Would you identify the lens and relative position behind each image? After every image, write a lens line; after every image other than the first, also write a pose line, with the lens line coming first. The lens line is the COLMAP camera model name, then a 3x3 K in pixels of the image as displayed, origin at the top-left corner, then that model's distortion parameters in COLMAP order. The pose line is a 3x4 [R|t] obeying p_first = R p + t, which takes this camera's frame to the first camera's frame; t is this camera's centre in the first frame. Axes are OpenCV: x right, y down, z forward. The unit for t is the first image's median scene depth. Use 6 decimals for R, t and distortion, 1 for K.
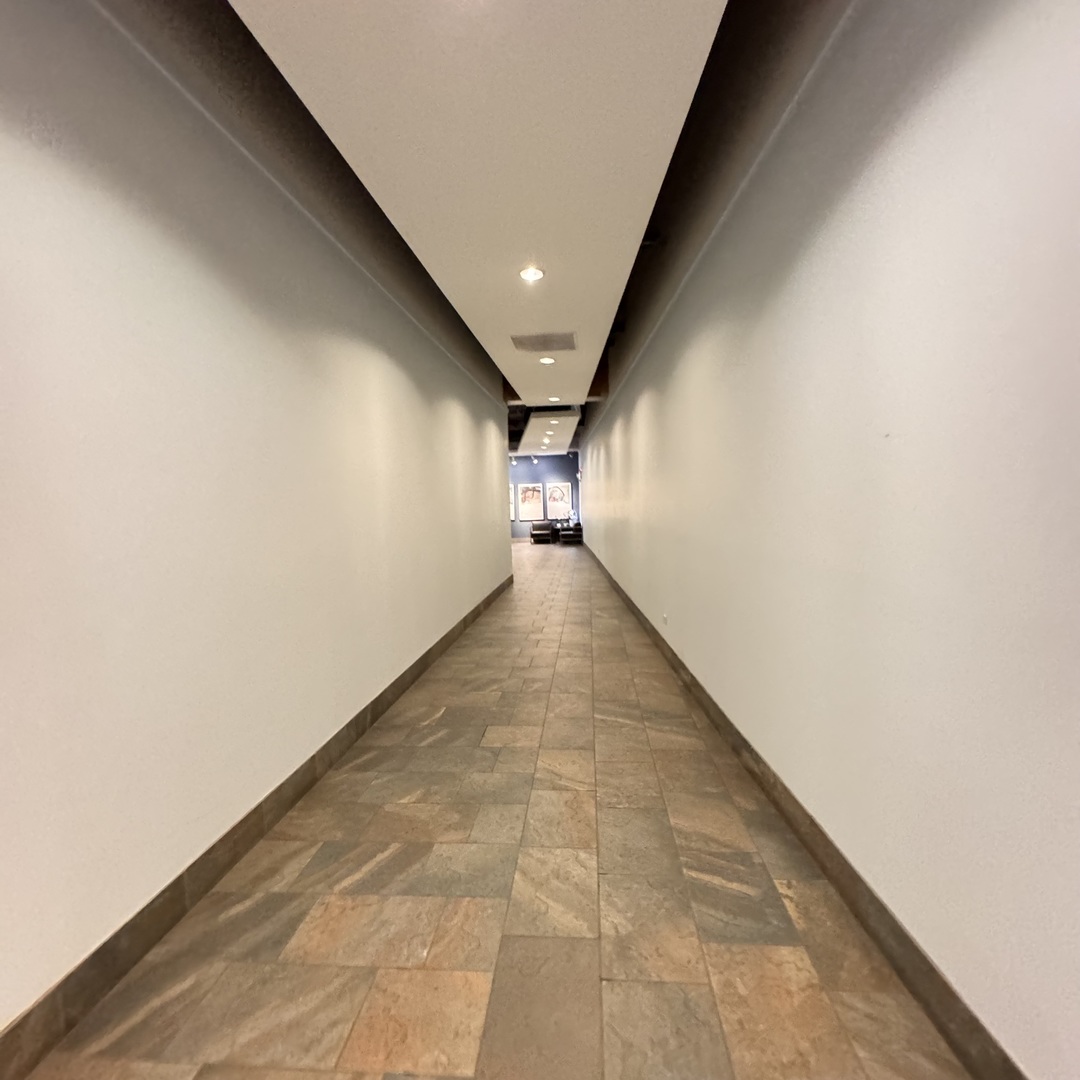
lens RADIAL K [[573.6, 0, 540.5], [0, 573.6, 539.9], [0, 0, 1]] dist [-0.002478, 0.000833]
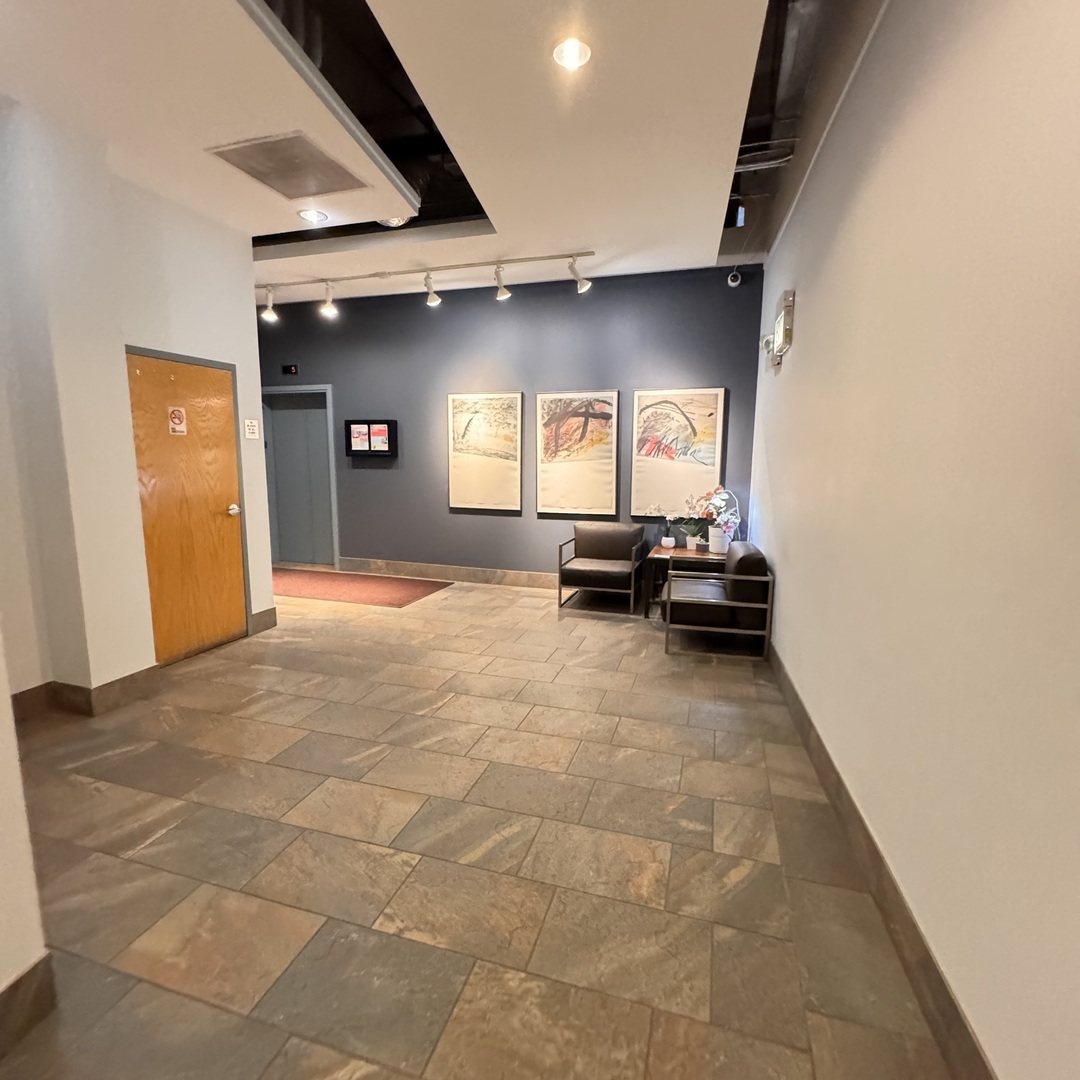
lens RADIAL K [[573.6, 0, 540.5], [0, 573.6, 539.9], [0, 0, 1]] dist [-0.002478, 0.000833]
pose [[0.976572, 0.062911, -0.205787, 0.028788], [-0.046731, 0.995490, 0.082564, -0.046617], [0.210053, -0.071013, 0.975108, 0.718131]]
